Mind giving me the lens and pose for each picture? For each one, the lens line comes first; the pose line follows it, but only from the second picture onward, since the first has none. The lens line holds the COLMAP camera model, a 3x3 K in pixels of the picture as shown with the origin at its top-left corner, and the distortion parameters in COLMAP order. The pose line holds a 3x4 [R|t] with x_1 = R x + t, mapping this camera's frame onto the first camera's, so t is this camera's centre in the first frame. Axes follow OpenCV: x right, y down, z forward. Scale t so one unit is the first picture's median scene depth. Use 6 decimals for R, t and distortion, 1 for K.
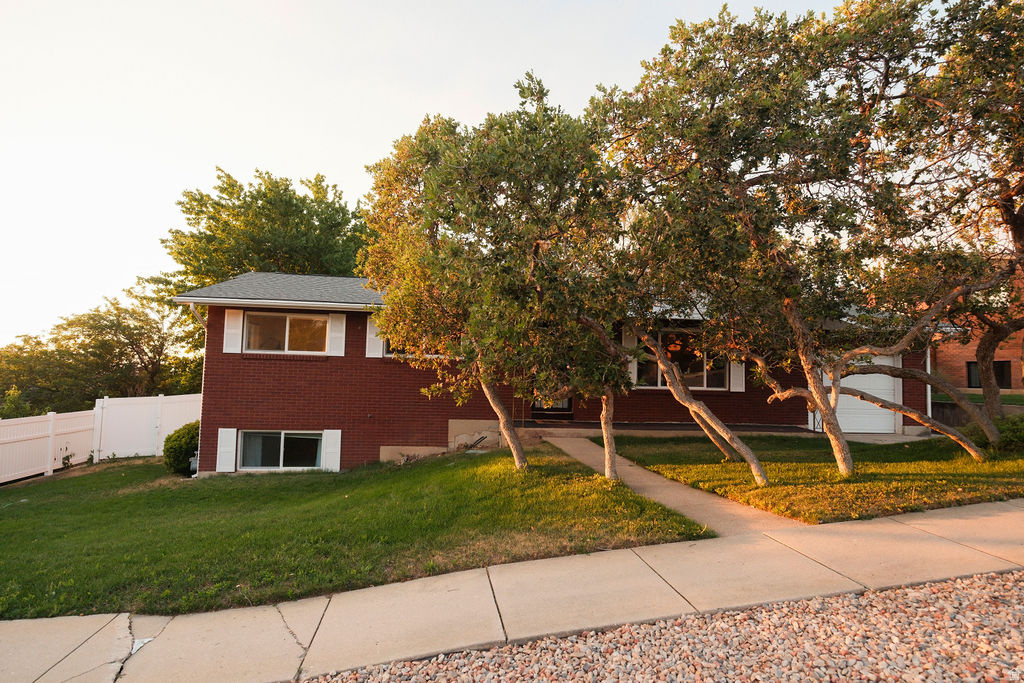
lens RADIAL K [[565.5, 0, 515.5], [0, 565.5, 341.5], [0, 0, 1]] dist [-0.000463, -0.000266]
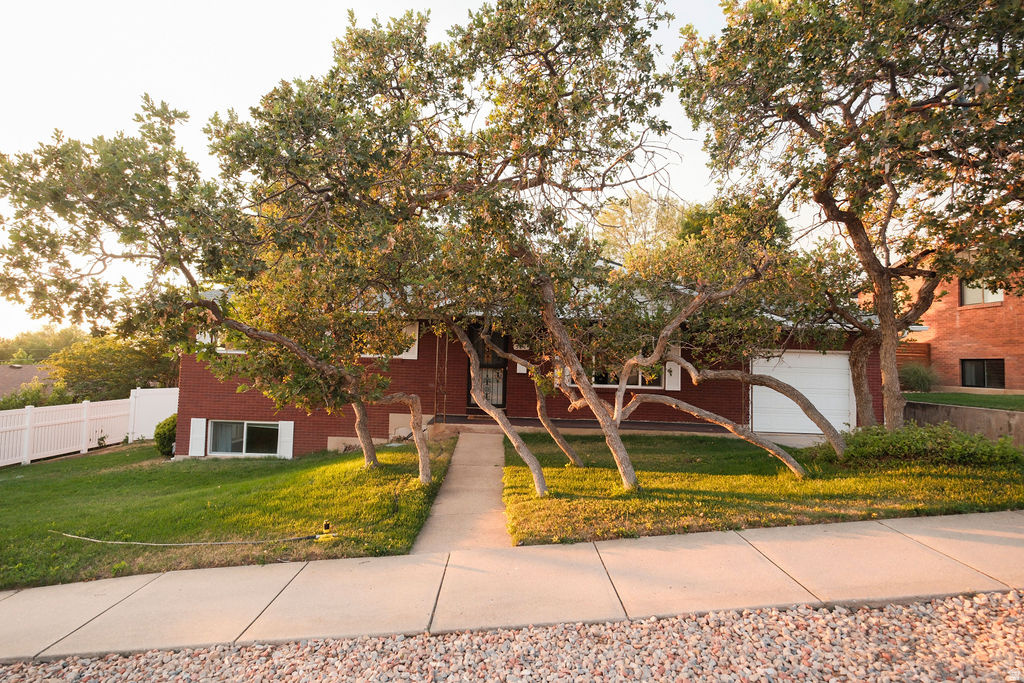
lens RADIAL K [[511.9, 0, 509.1], [0, 511.9, 336.6], [0, 0, 1]] dist [-0.002715, -0.001442]
pose [[0.989125, -0.004386, -0.147010, 0.273783], [0.005011, 0.999980, 0.003884, -0.014765], [0.146990, -0.004578, 0.989127, 0.060010]]
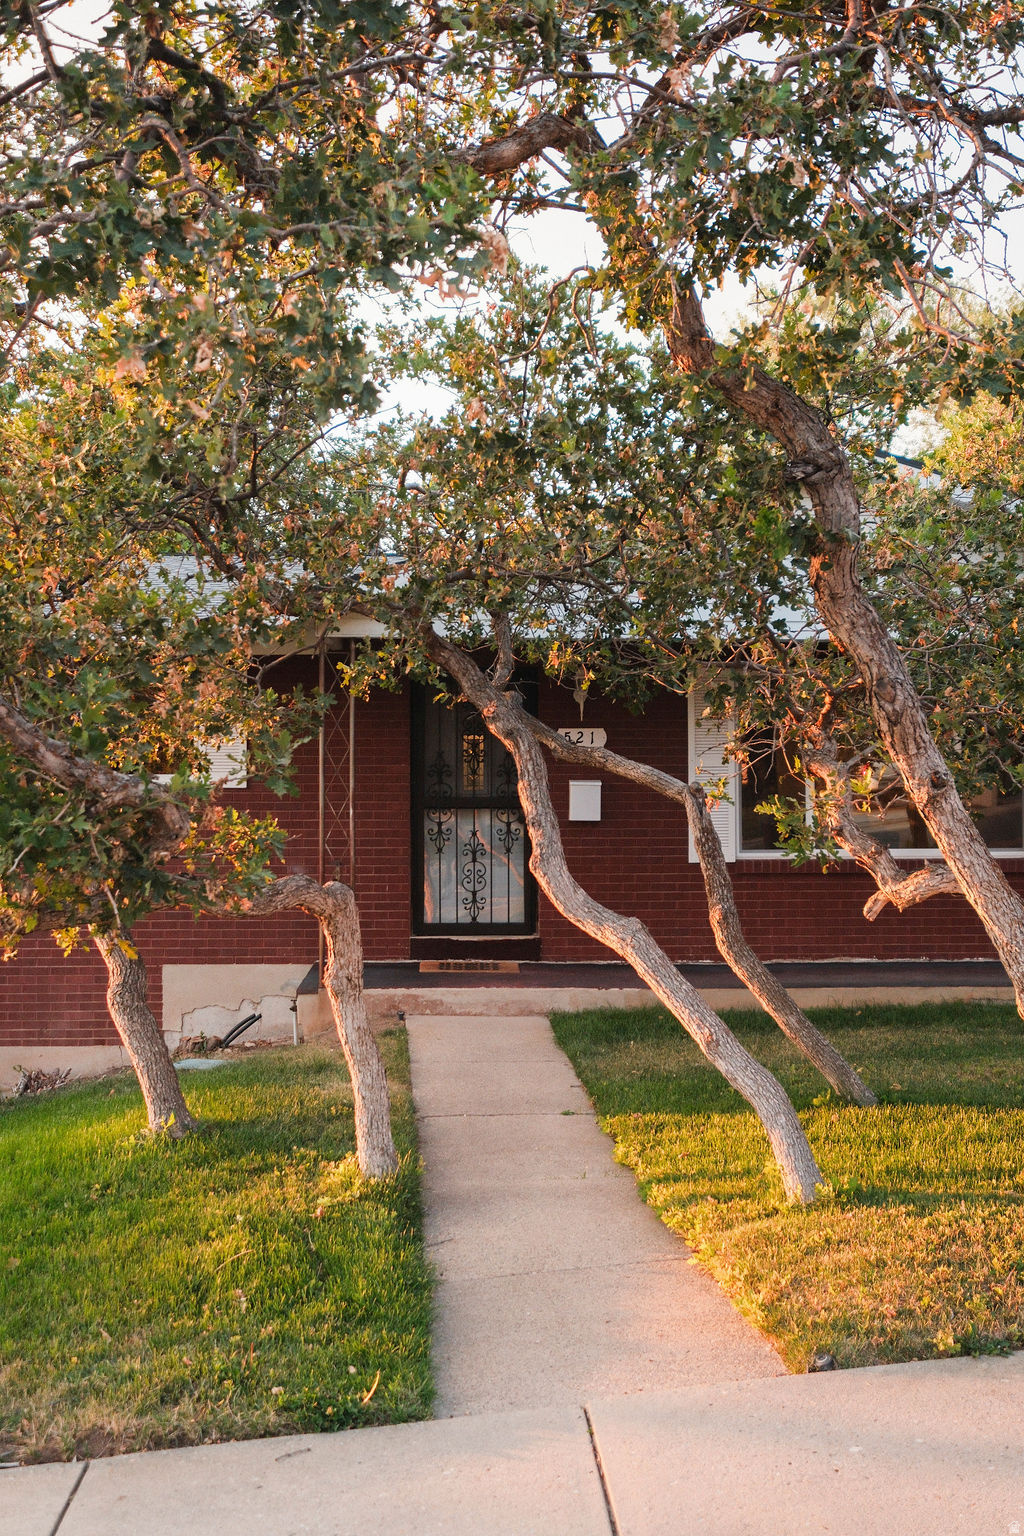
lens RADIAL K [[1579.0, 0, 511.8], [0, 1579.0, 774.3], [0, 0, 1]] dist [0.006171, 0.000000]
pose [[0.994364, -0.030431, -0.101555, 0.200676], [0.033927, 0.998883, 0.032876, 0.000201], [0.100441, -0.036137, 0.994287, 0.094839]]
